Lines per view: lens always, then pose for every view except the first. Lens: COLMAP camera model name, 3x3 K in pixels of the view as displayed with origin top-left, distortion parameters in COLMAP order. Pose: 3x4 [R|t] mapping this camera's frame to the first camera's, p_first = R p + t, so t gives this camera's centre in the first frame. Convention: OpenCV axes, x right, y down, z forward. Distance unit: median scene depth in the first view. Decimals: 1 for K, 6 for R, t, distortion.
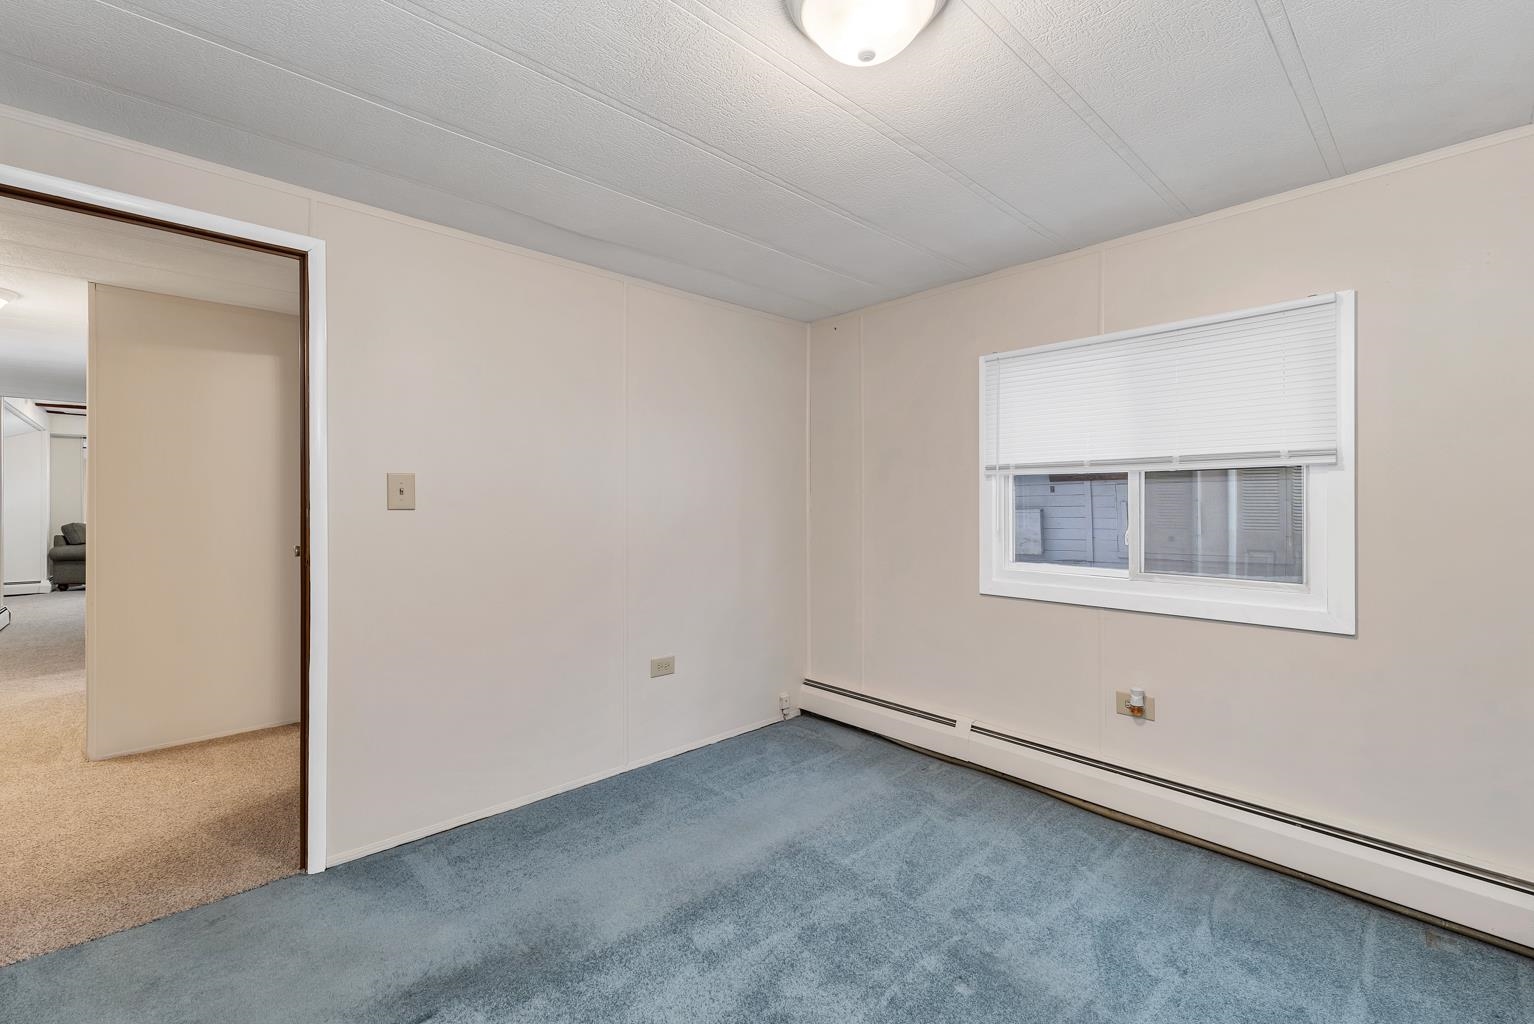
lens RADIAL K [[644.3, 0, 758.4], [0, 644.3, 507.1], [0, 0, 1]] dist [0.003137, -0.000598]
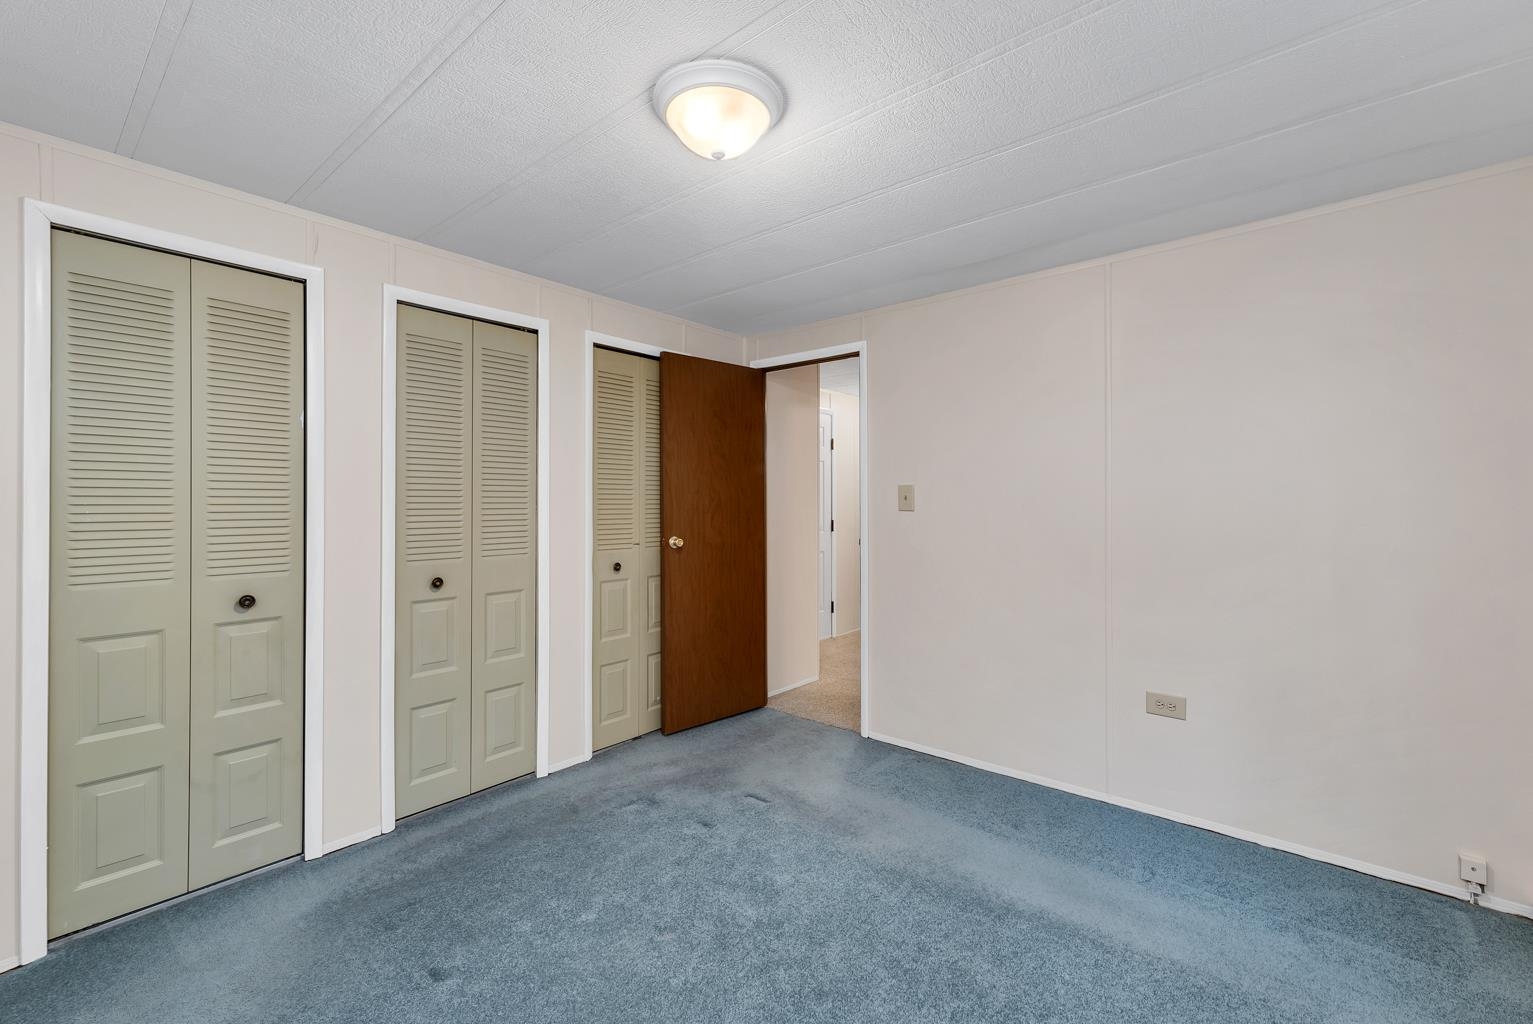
lens RADIAL K [[643.8, 0, 770.5], [0, 643.8, 503.6], [0, 0, 1]] dist [0.003137, -0.000598]
pose [[0.128881, -0.001817, -0.991658, 0.408151], [-0.009566, 0.999950, -0.003075, -0.002571], [0.991614, 0.009882, 0.128857, 0.260860]]
